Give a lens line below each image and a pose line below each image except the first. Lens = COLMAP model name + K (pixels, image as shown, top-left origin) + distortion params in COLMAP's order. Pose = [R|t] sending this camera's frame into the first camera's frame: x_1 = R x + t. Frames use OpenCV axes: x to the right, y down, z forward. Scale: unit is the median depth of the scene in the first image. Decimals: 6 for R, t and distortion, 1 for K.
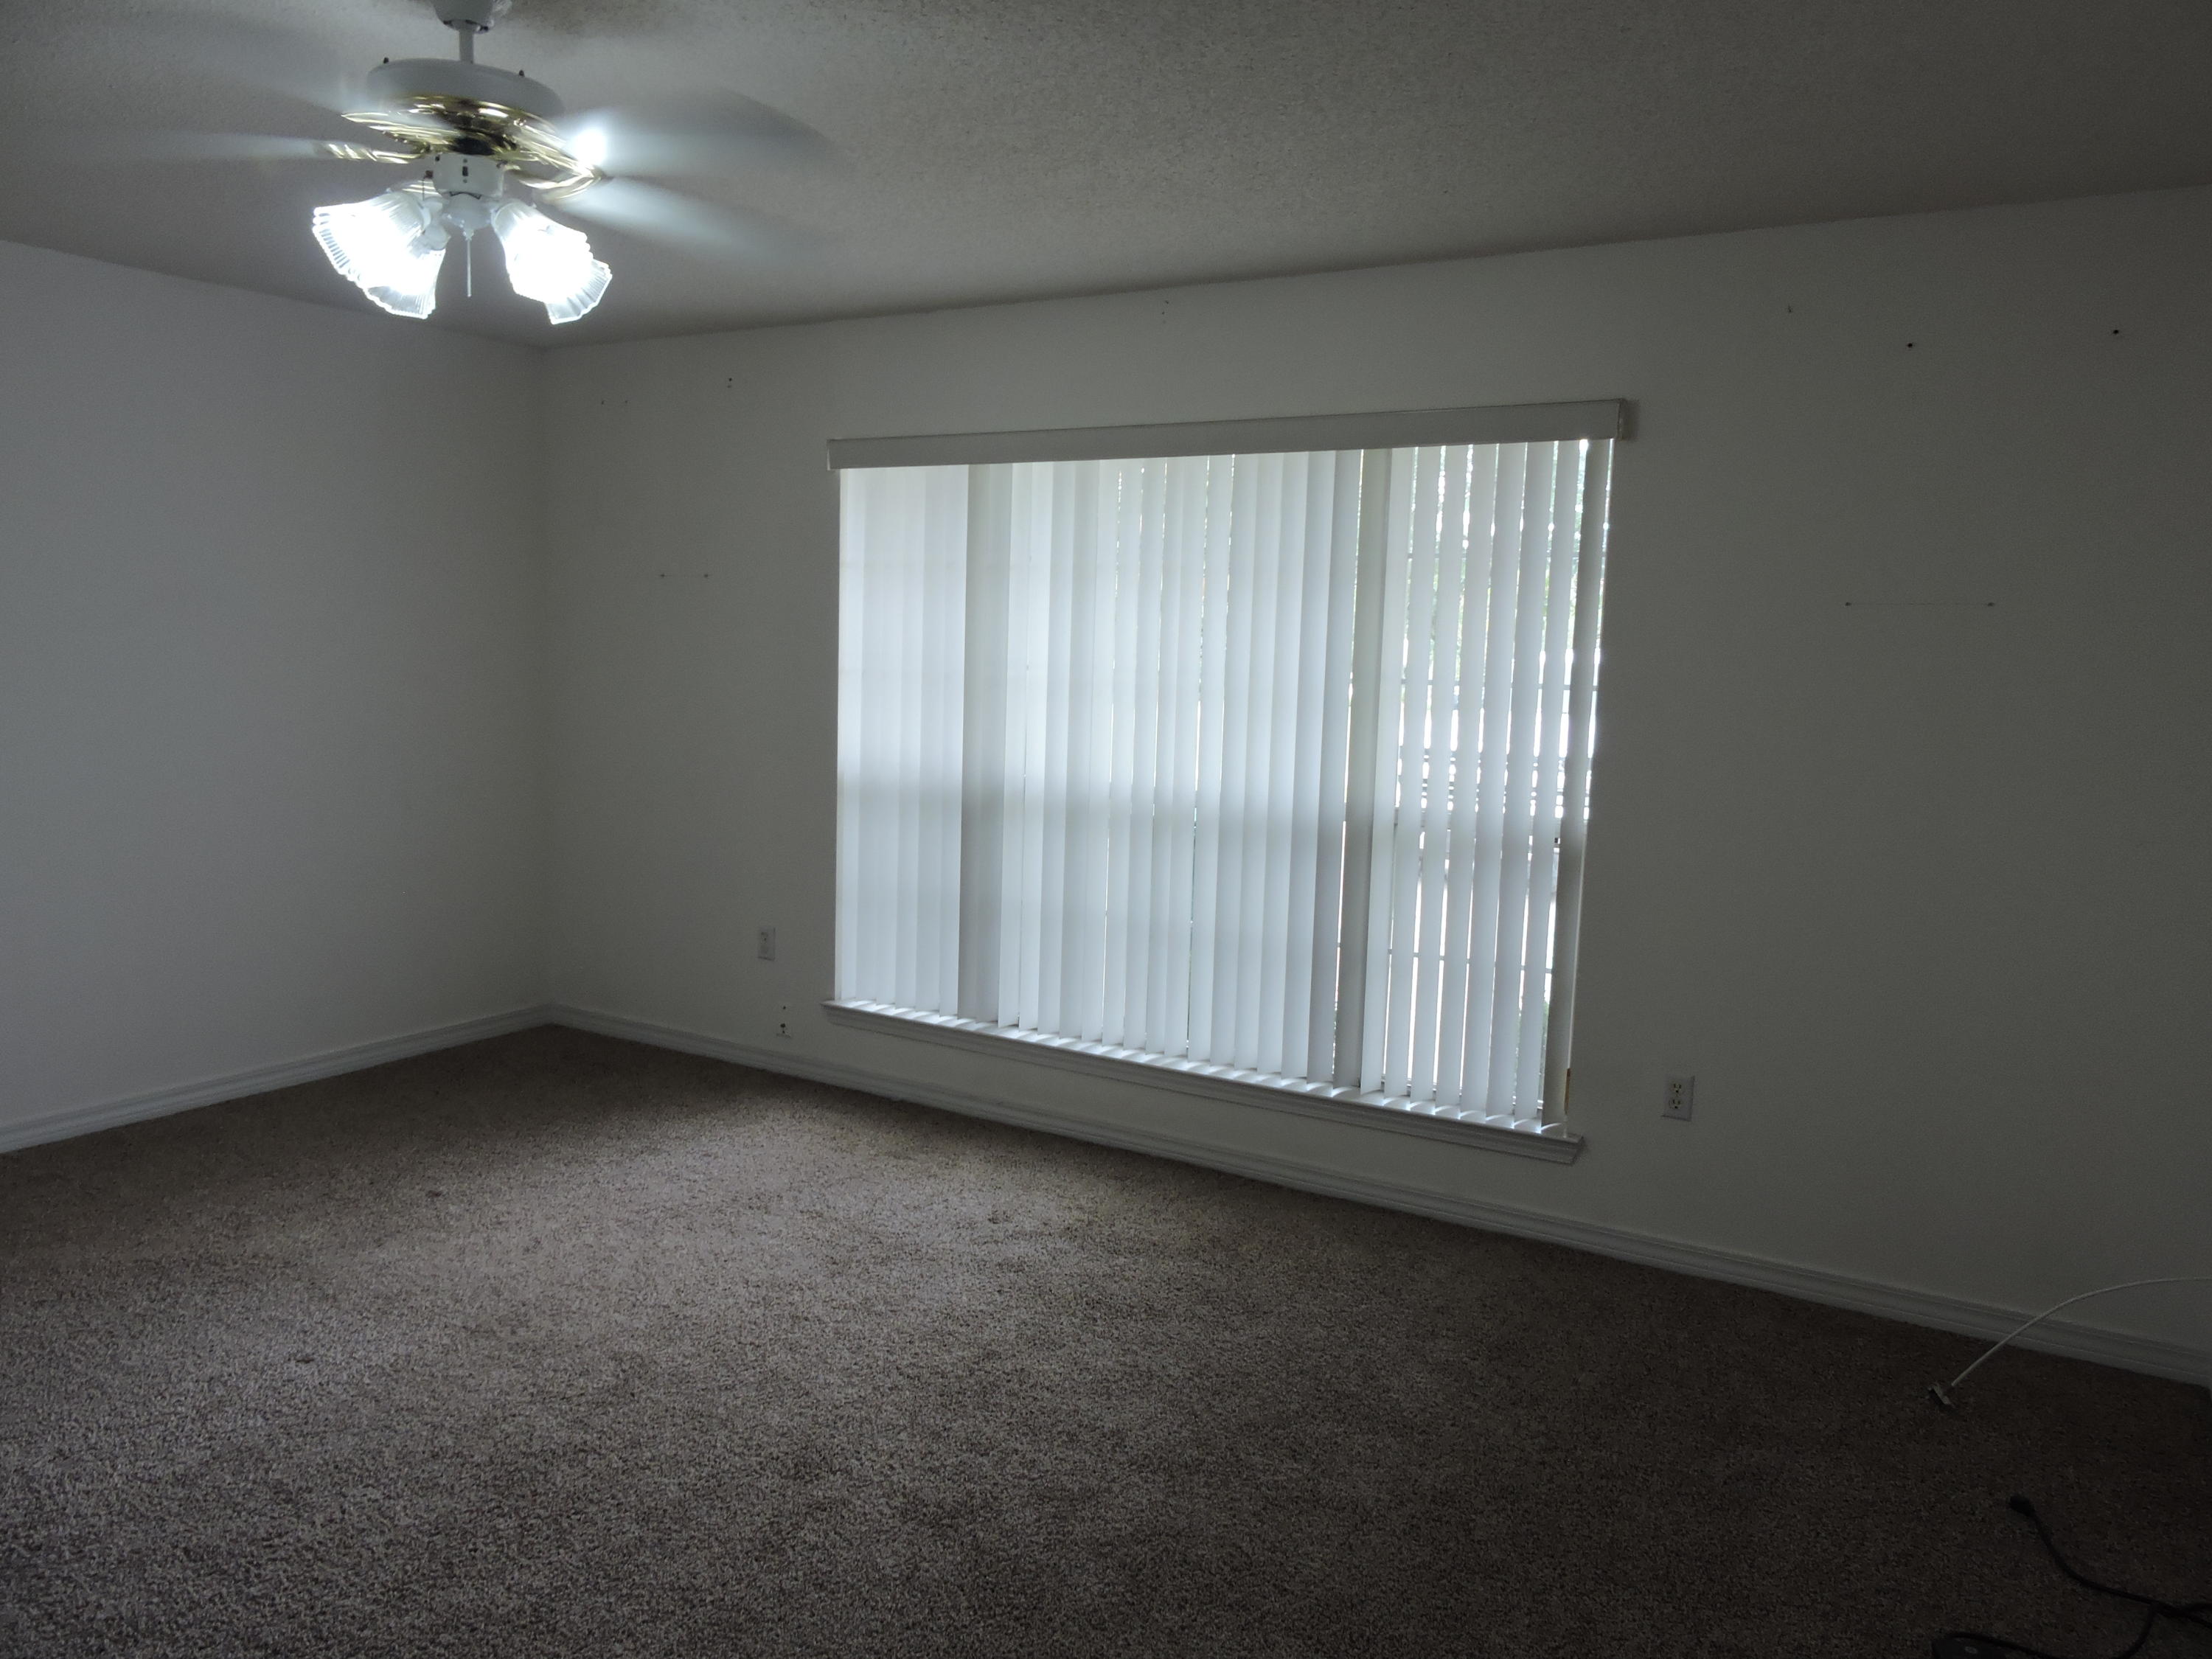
lens RADIAL K [[1579.7, 0, 1100.0], [0, 1579.7, 832.4], [0, 0, 1]] dist [0.025680, -0.029713]
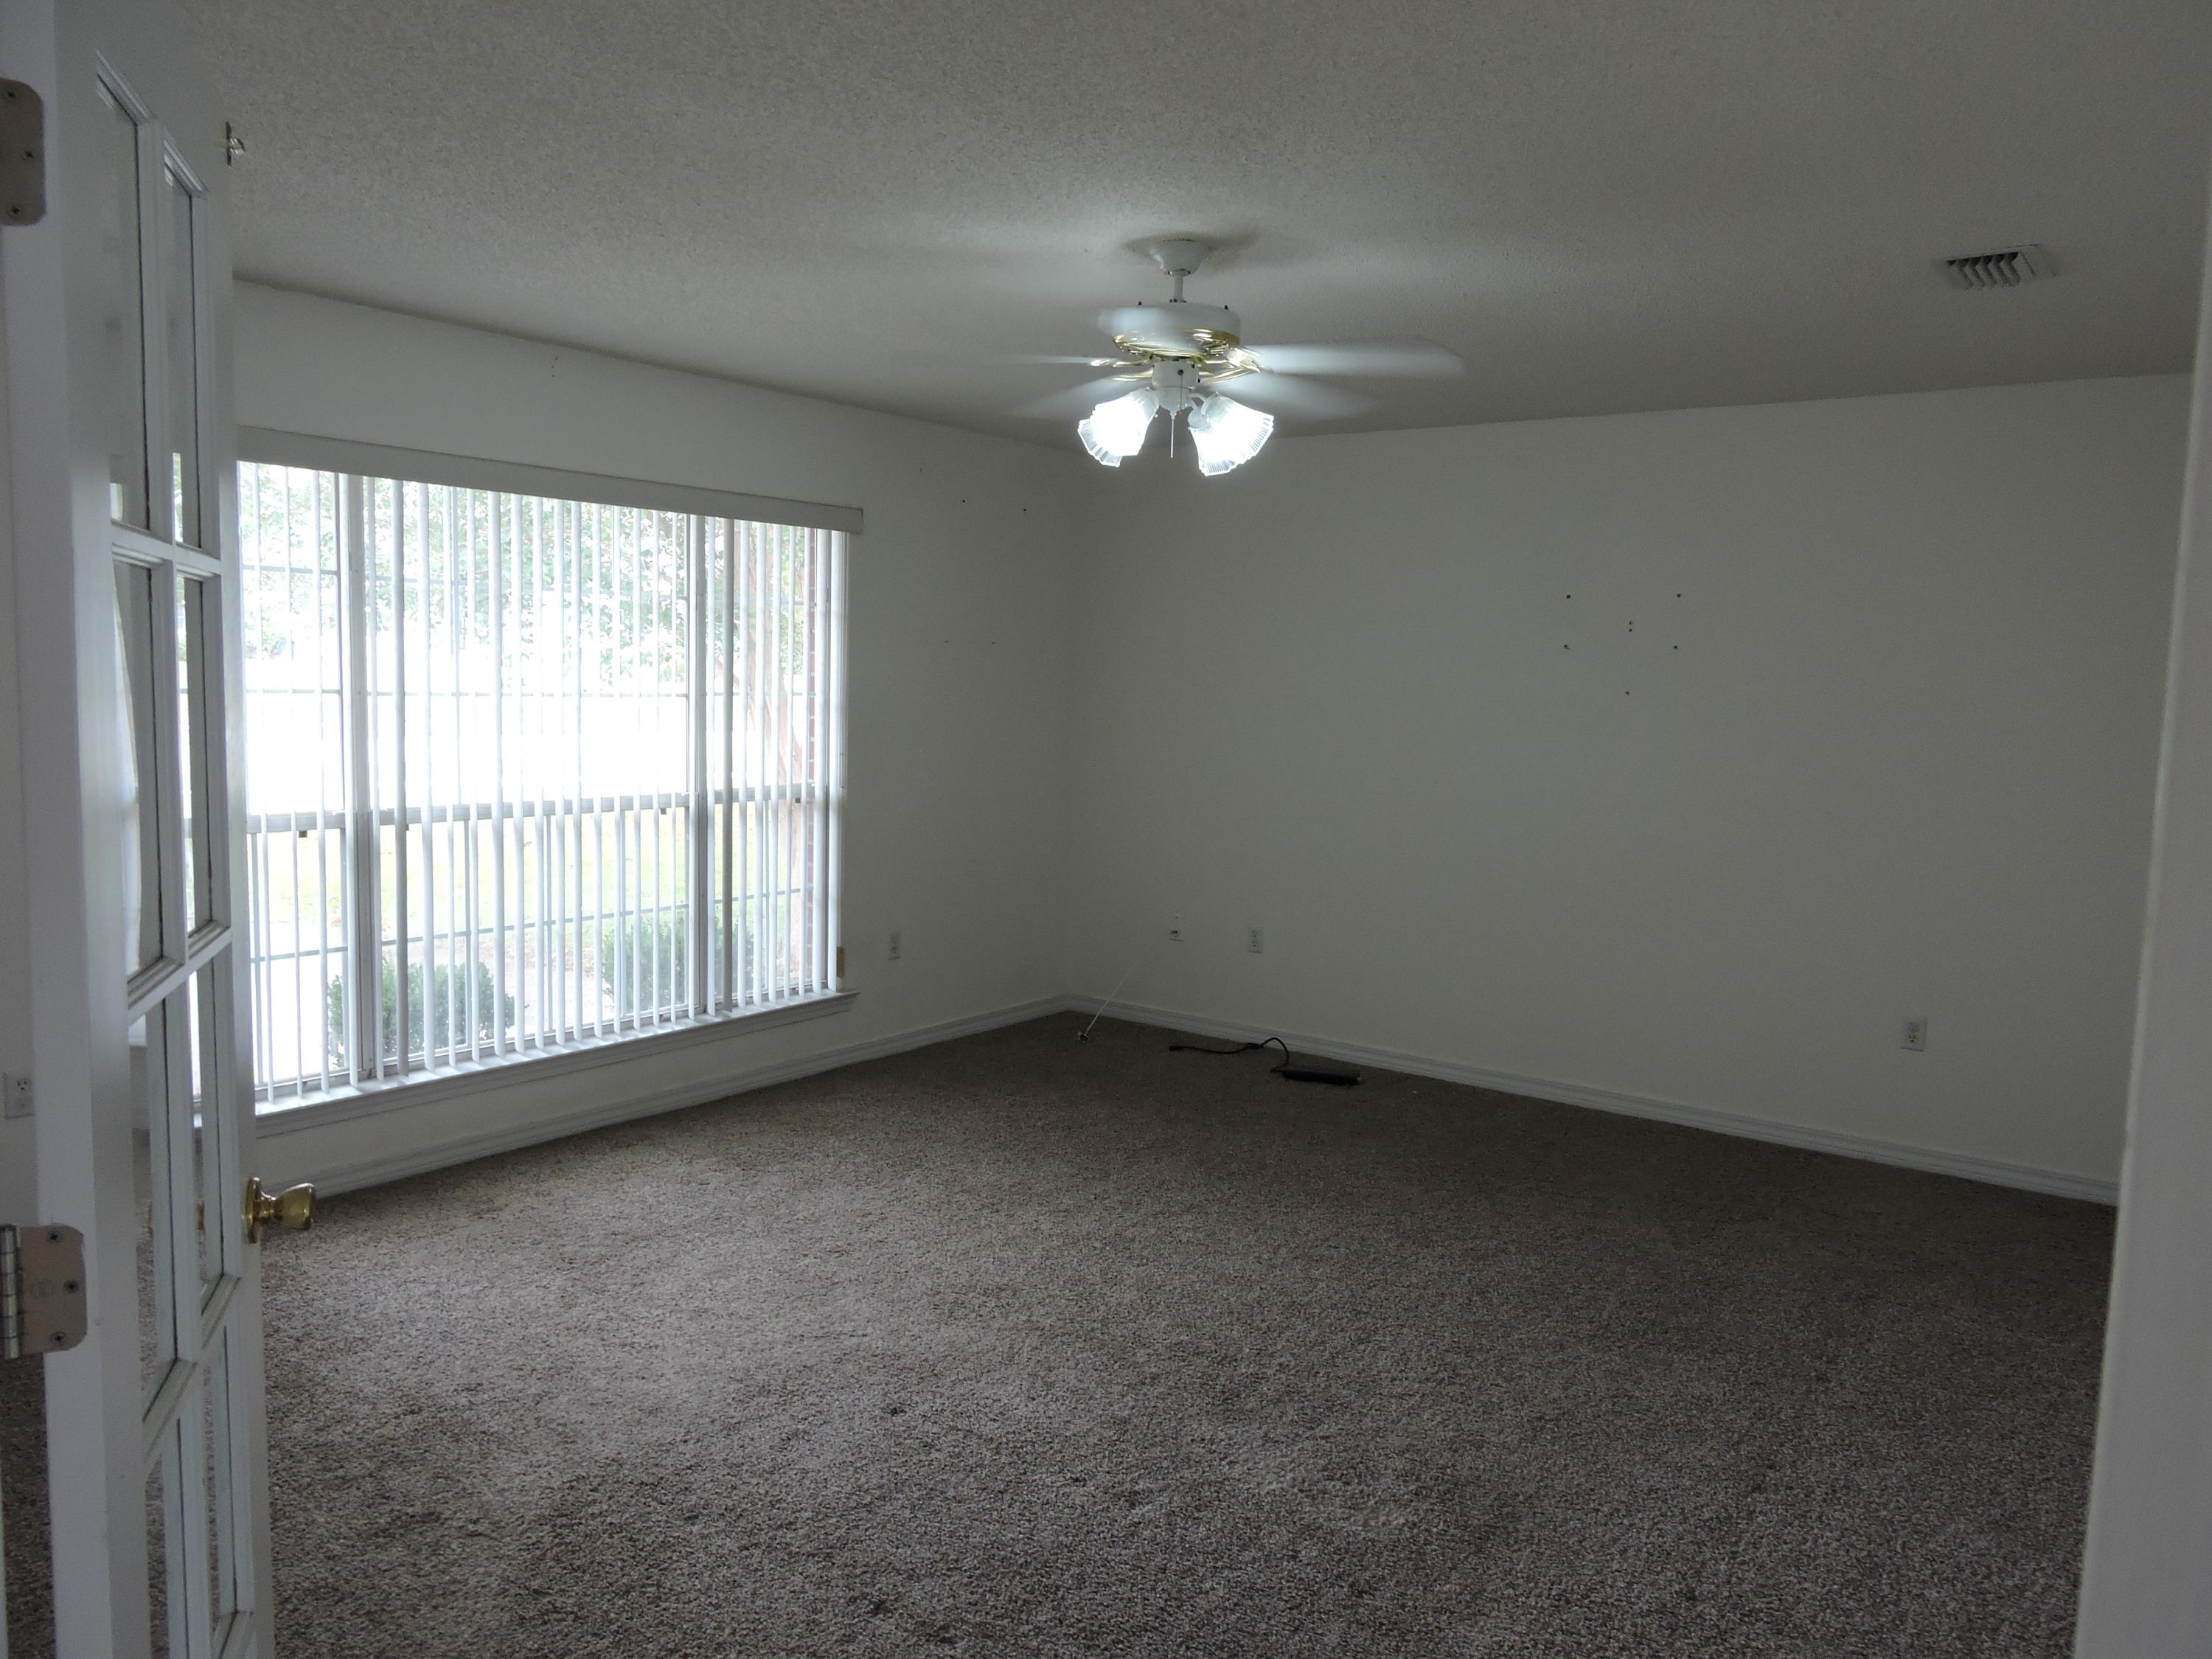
lens RADIAL K [[1579.7, 0, 1100.0], [0, 1579.7, 832.4], [0, 0, 1]] dist [0.025680, -0.029713]
pose [[0.102966, -0.125718, 0.986708, -1.113624], [0.097161, 0.988508, 0.115808, -0.106101], [-0.989928, 0.083945, 0.113997, 0.562216]]
